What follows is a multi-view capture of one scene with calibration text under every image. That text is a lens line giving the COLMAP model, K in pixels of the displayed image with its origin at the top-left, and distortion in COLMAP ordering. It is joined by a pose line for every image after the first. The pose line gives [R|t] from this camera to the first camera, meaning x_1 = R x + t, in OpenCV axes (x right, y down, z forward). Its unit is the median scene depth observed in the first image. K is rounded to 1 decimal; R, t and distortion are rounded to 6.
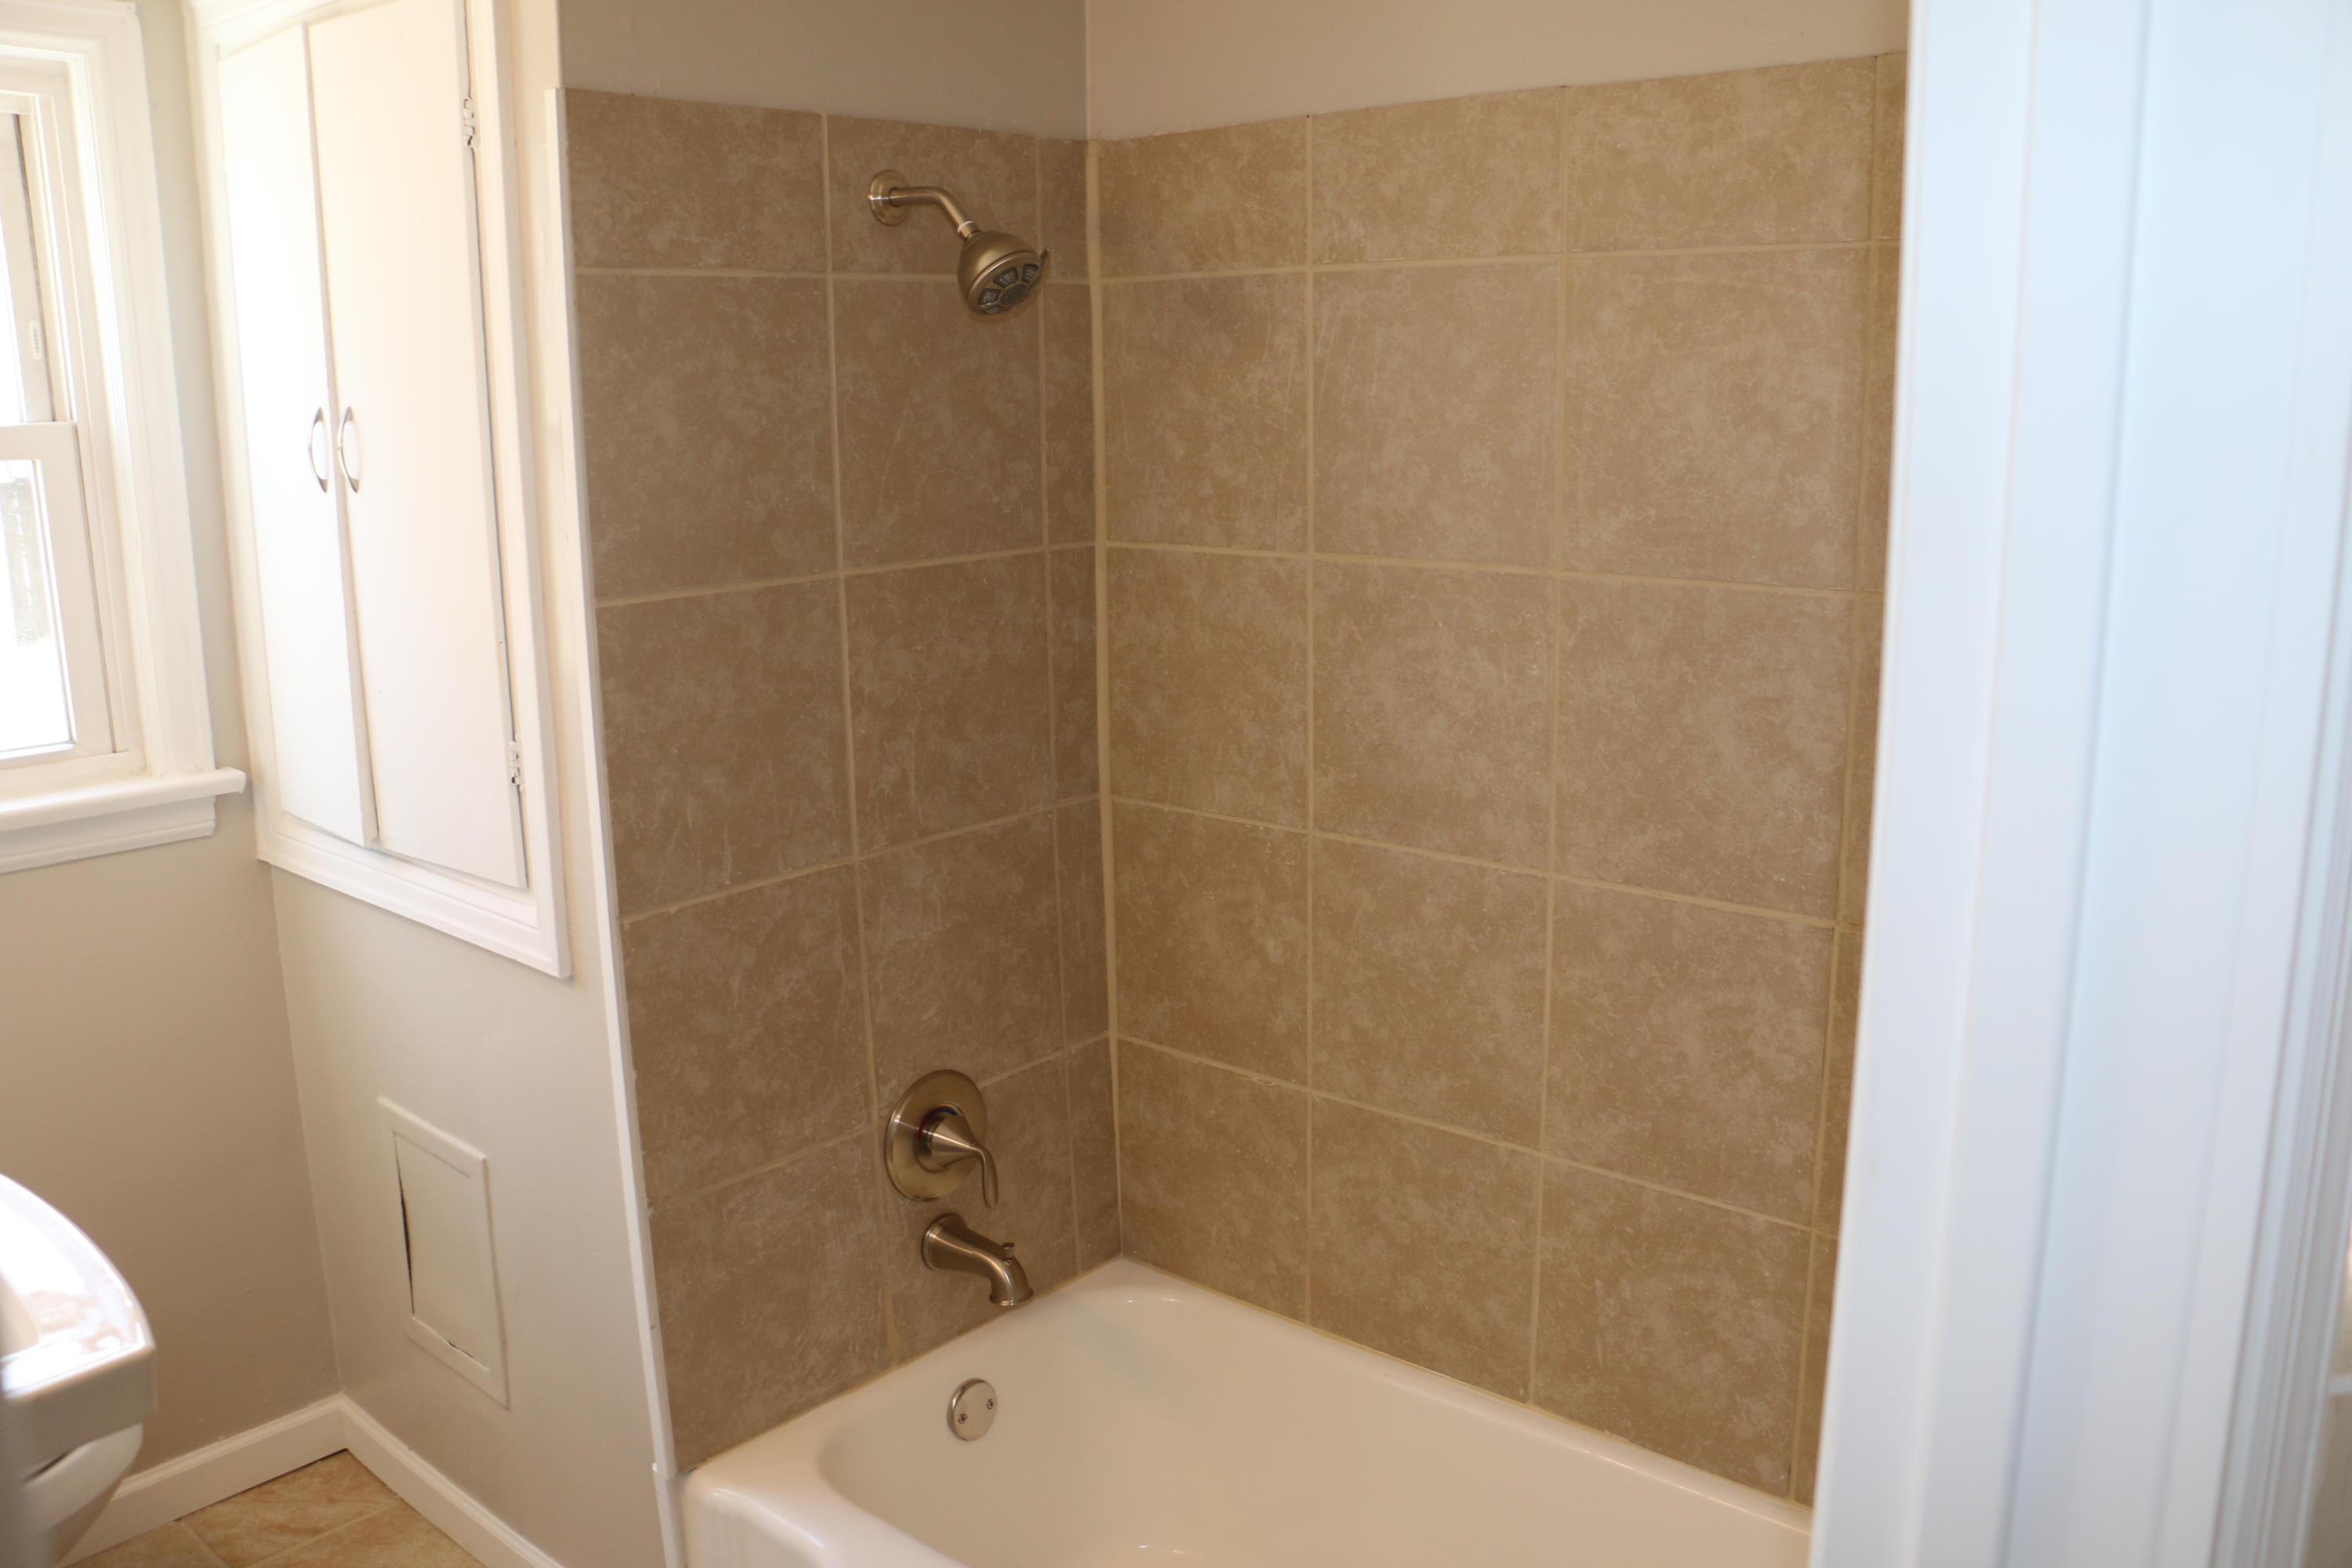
lens RADIAL K [[1926.7, 0, 1176.0], [0, 1926.7, 784.0], [0, 0, 1]] dist [-0.185378, 0.160954]
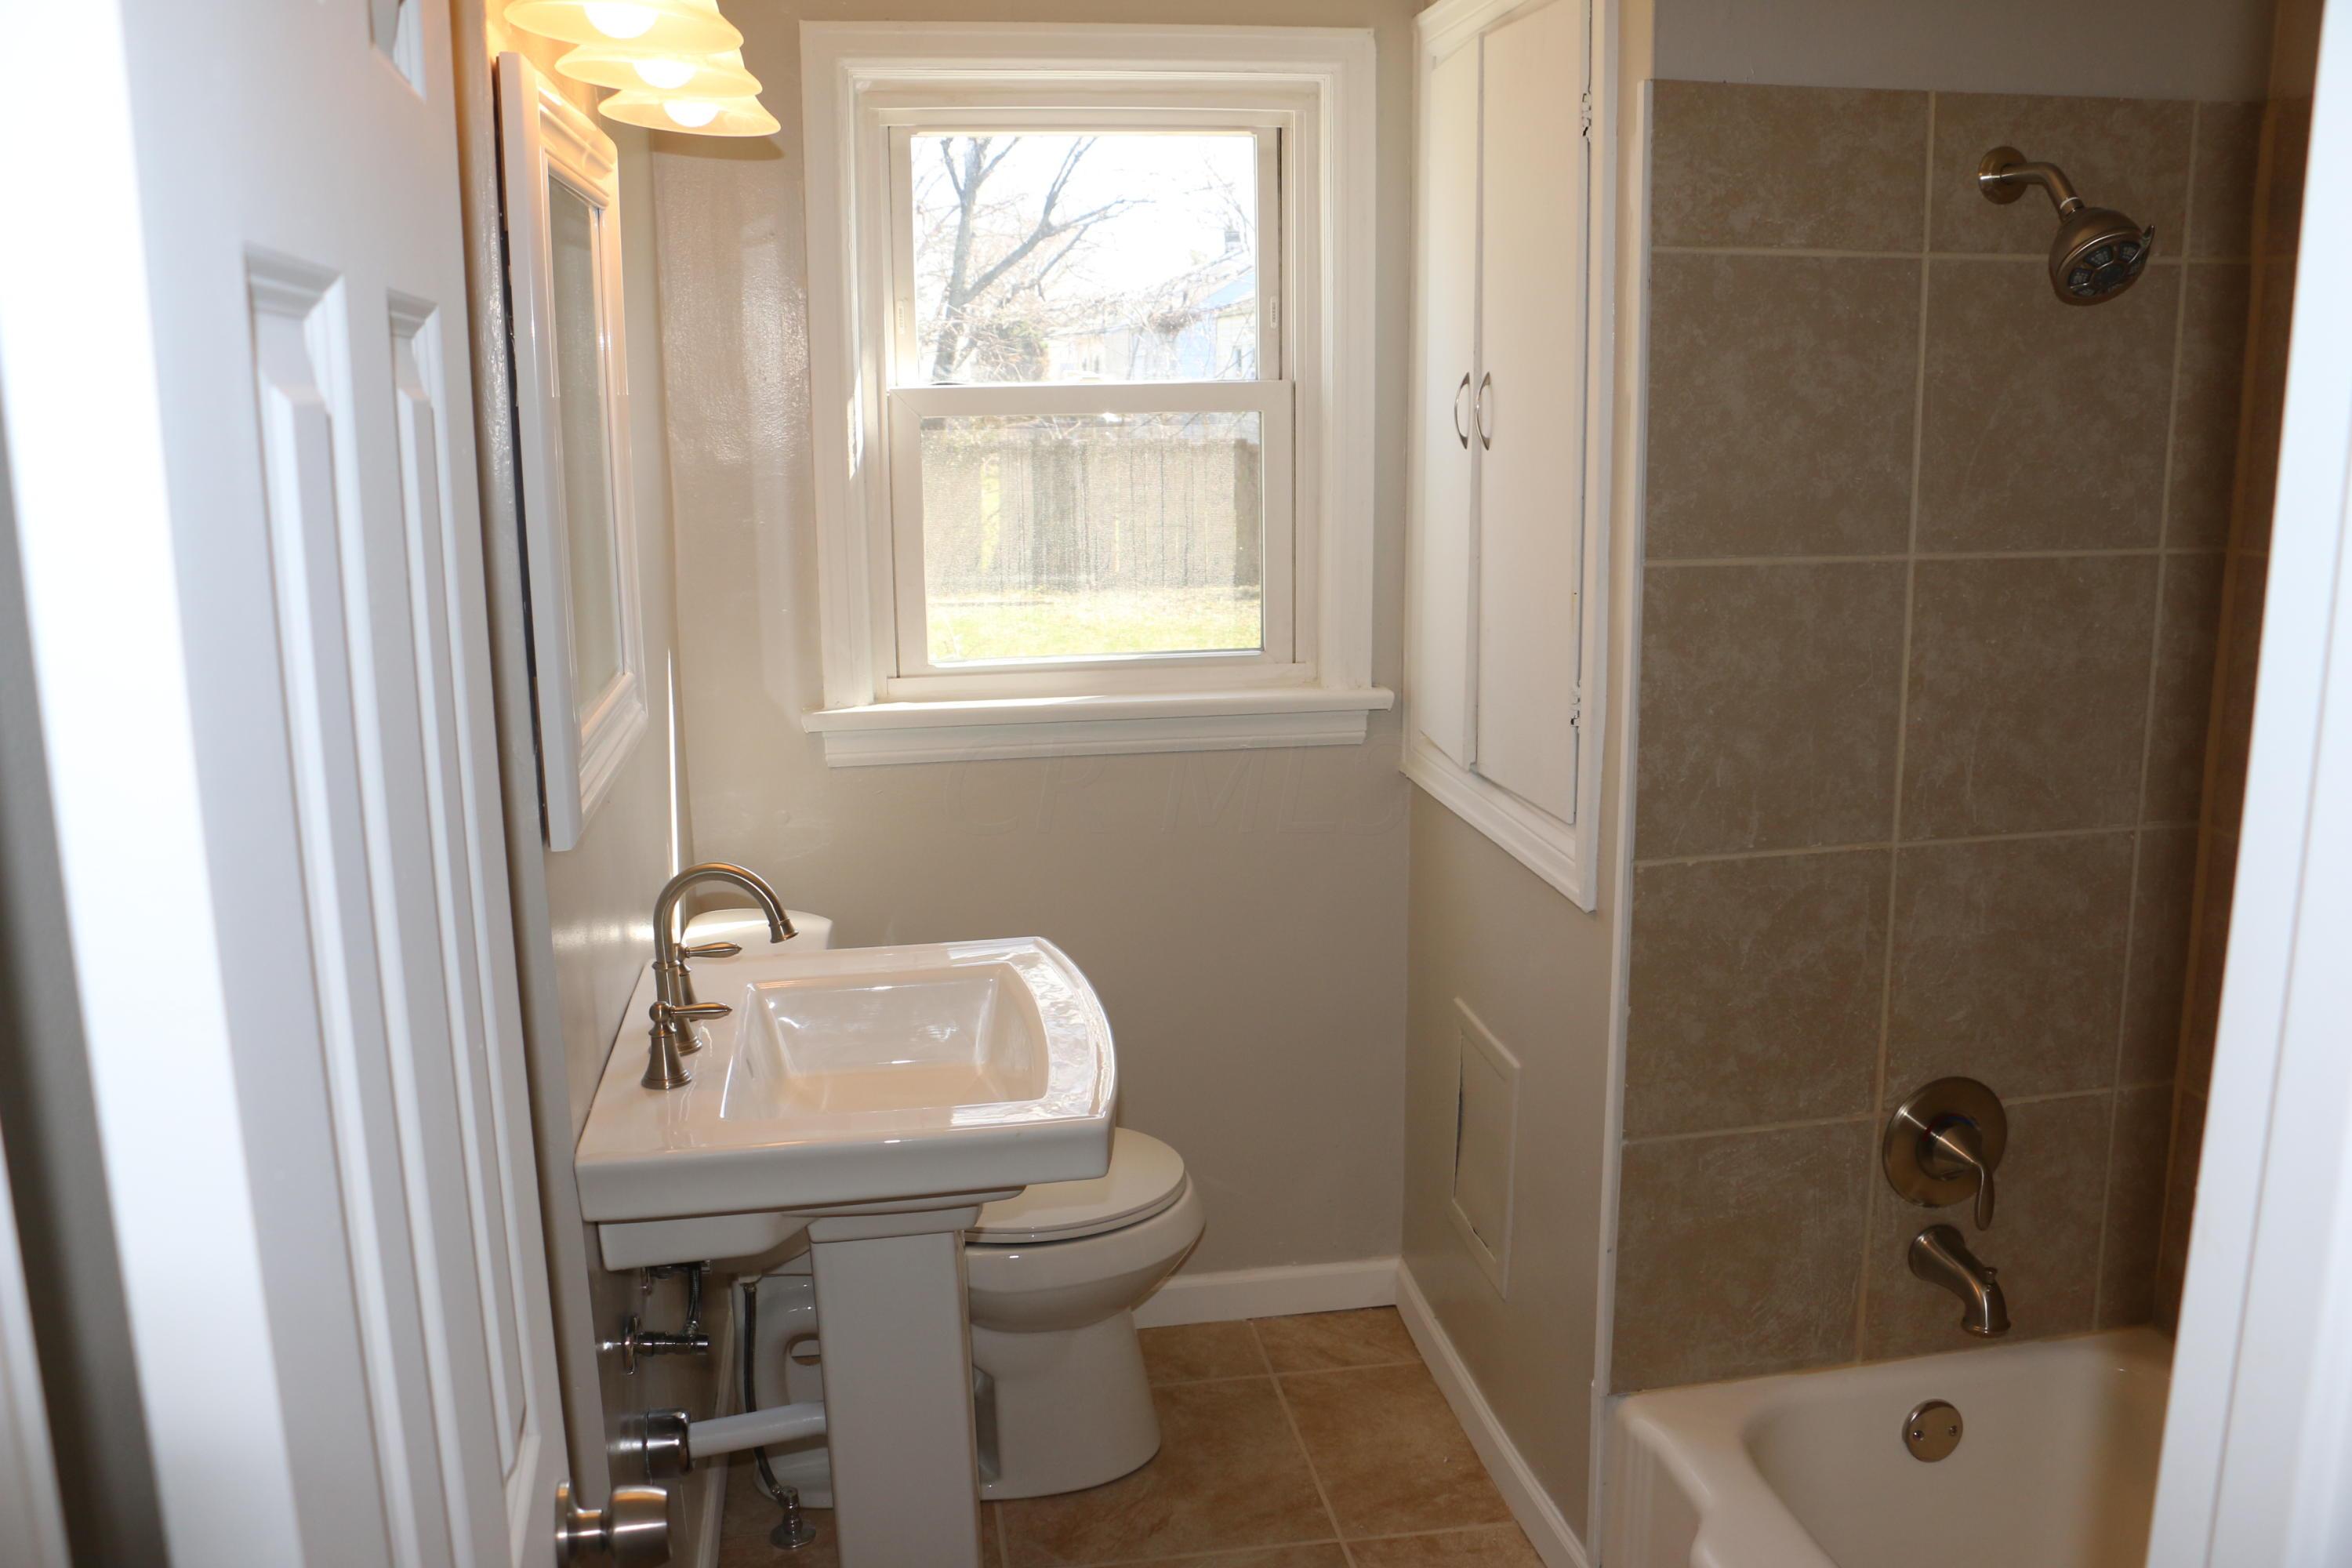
lens RADIAL K [[1926.7, 0, 1176.0], [0, 1926.7, 784.0], [0, 0, 1]] dist [-0.185378, 0.160954]
pose [[0.767666, 0.134586, -0.626559, 0.155812], [-0.130651, 0.990033, 0.052586, 0.005042], [0.627391, 0.041492, 0.777598, 0.008117]]
